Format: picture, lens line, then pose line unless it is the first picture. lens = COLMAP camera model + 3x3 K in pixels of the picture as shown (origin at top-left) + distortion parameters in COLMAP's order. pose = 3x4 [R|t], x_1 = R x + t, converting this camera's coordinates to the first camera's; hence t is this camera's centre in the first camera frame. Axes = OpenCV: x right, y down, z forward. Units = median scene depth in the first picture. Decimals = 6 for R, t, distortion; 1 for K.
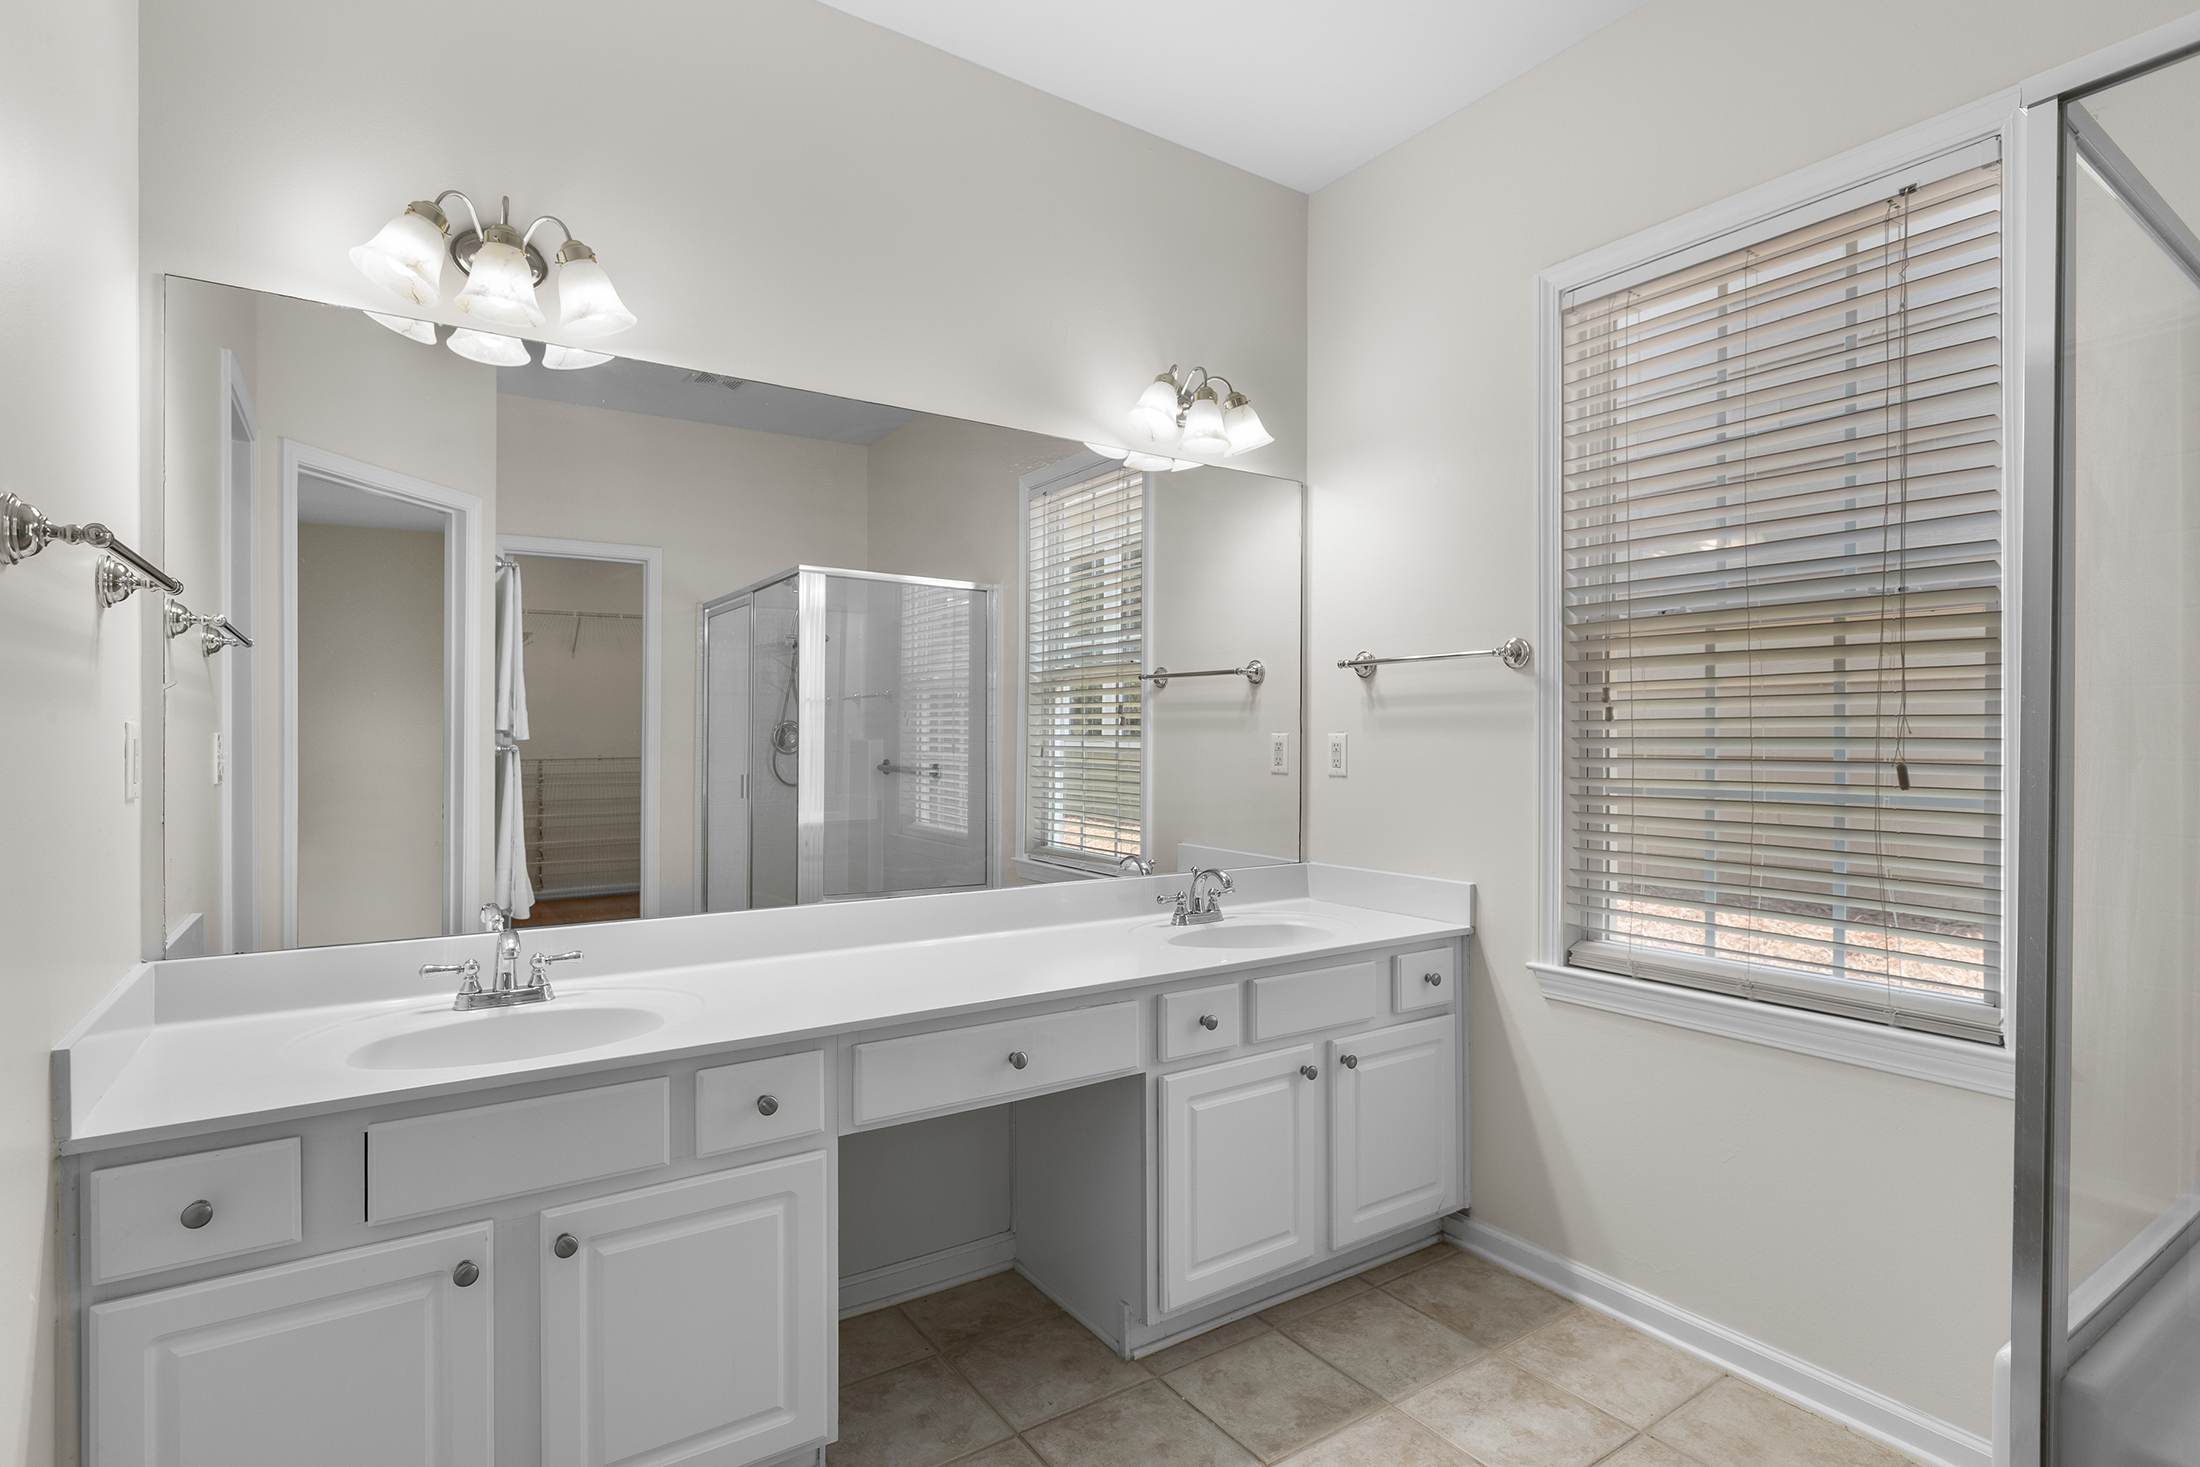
lens RADIAL K [[1094.1, 0, 1101.4], [0, 1094.1, 761.1], [0, 0, 1]] dist [-0.002565, -0.000668]
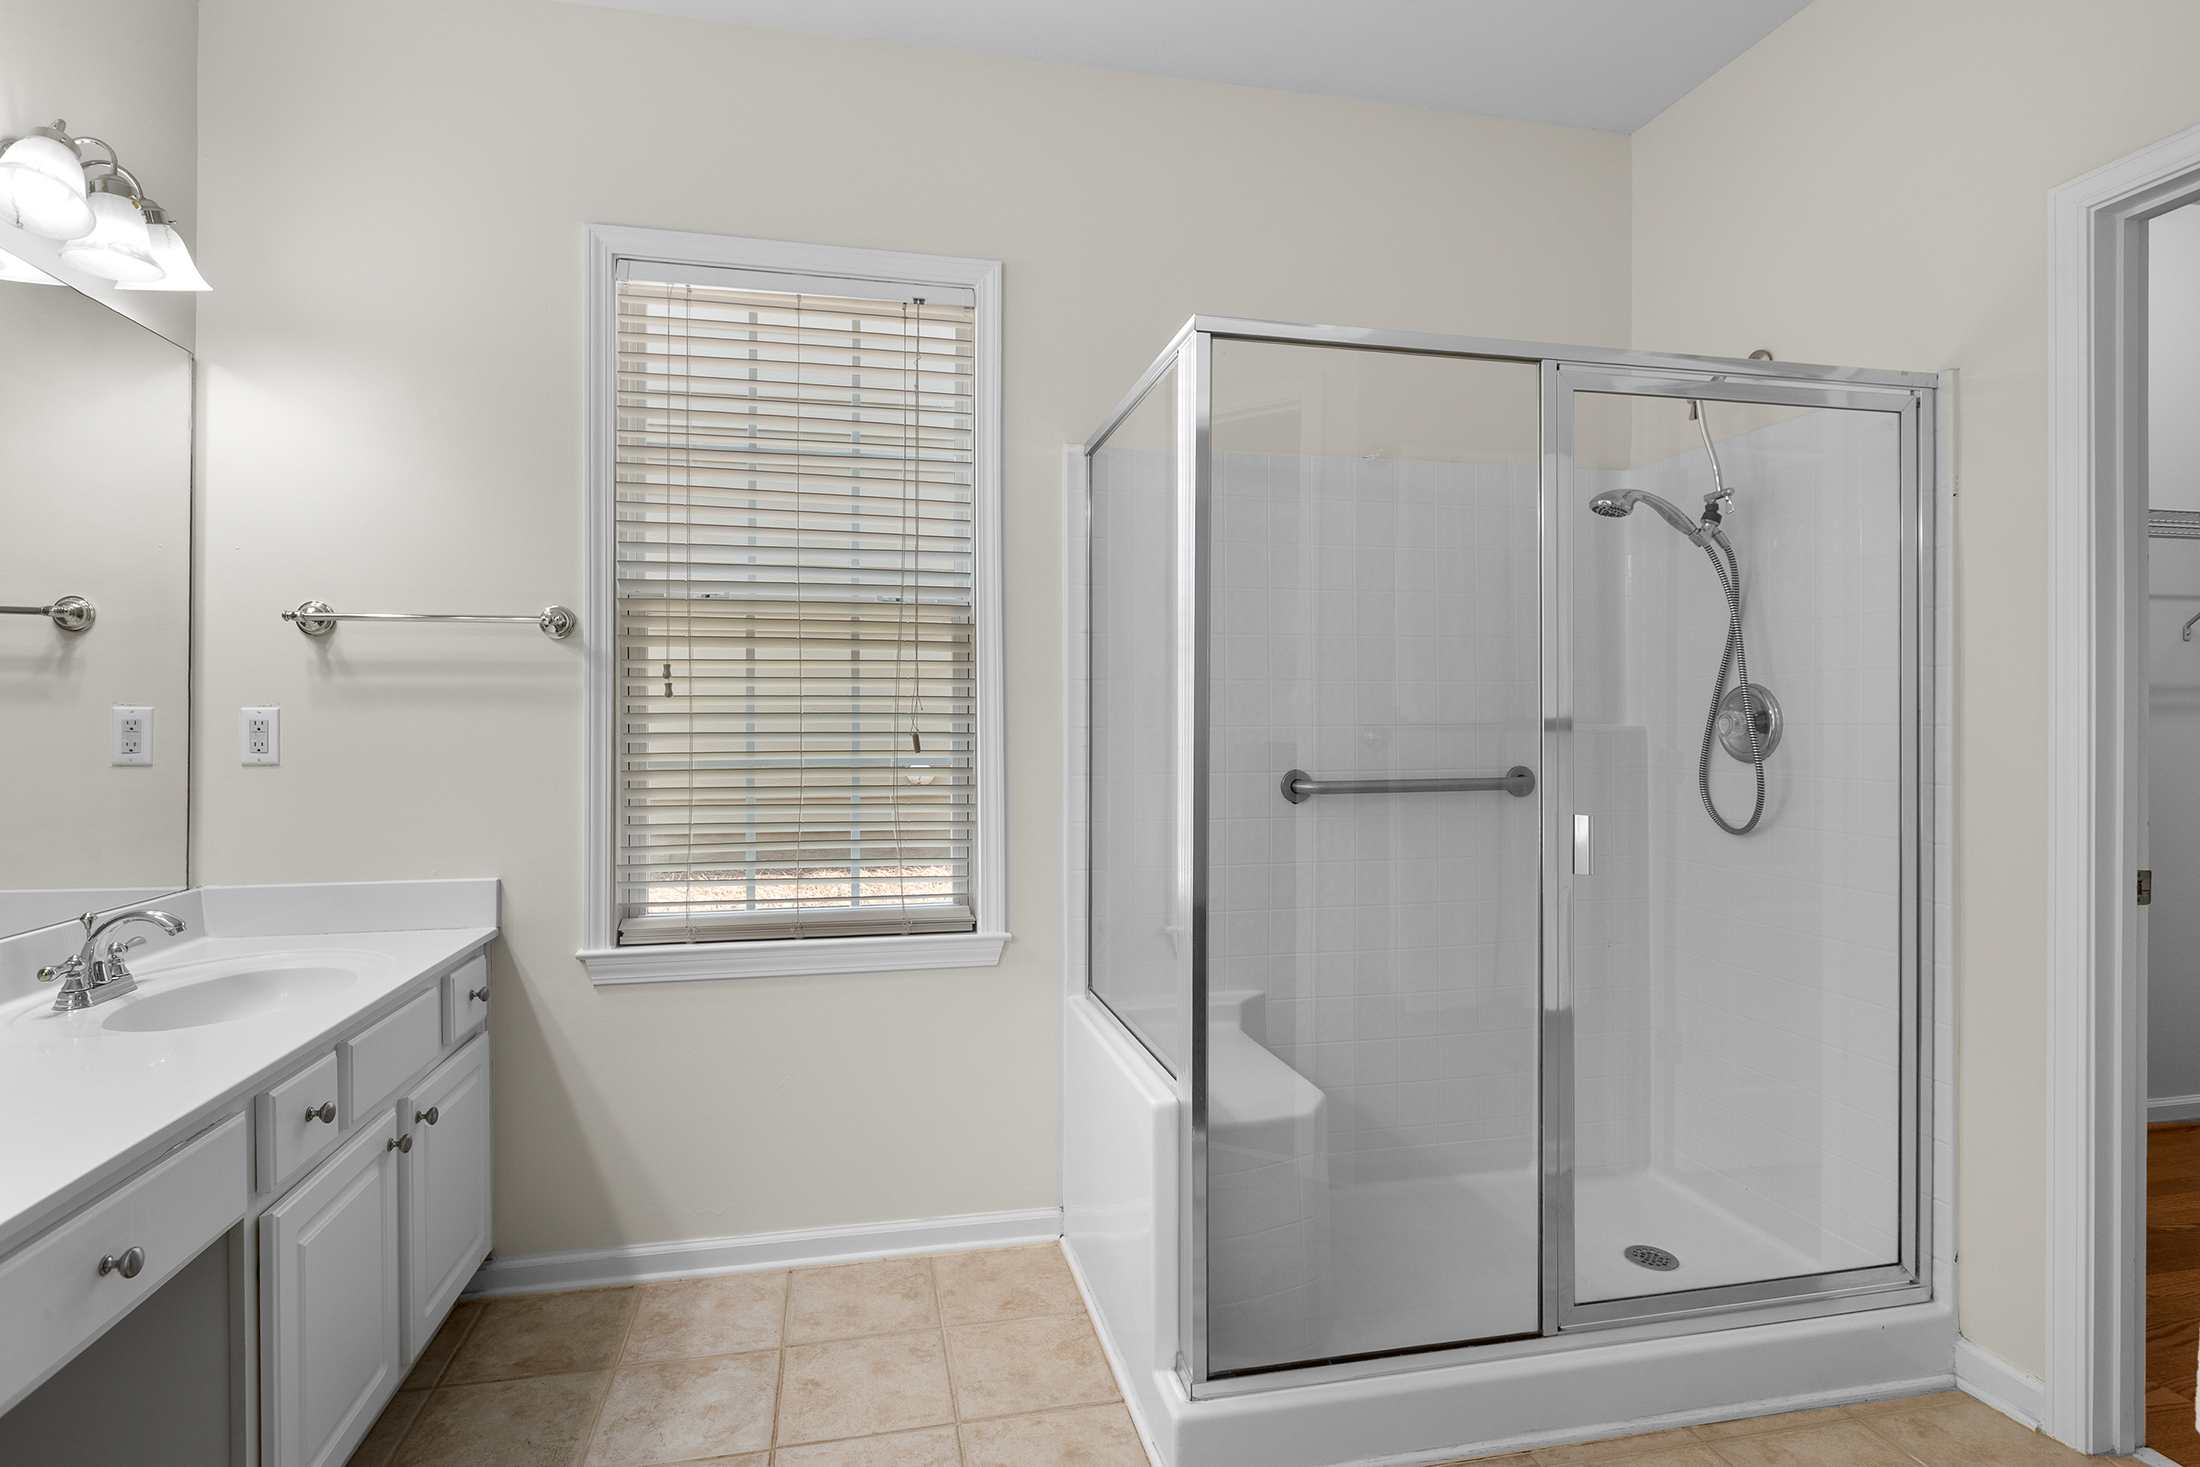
lens RADIAL K [[1119.5, 0, 1100.0], [0, 1119.5, 733.5], [0, 0, 1]] dist [0.005256, 0.000033]
pose [[0.368495, -0.014725, 0.929513, -0.363572], [0.020285, 0.999764, 0.007796, -0.002395], [-0.929408, 0.015983, 0.368707, 0.241141]]
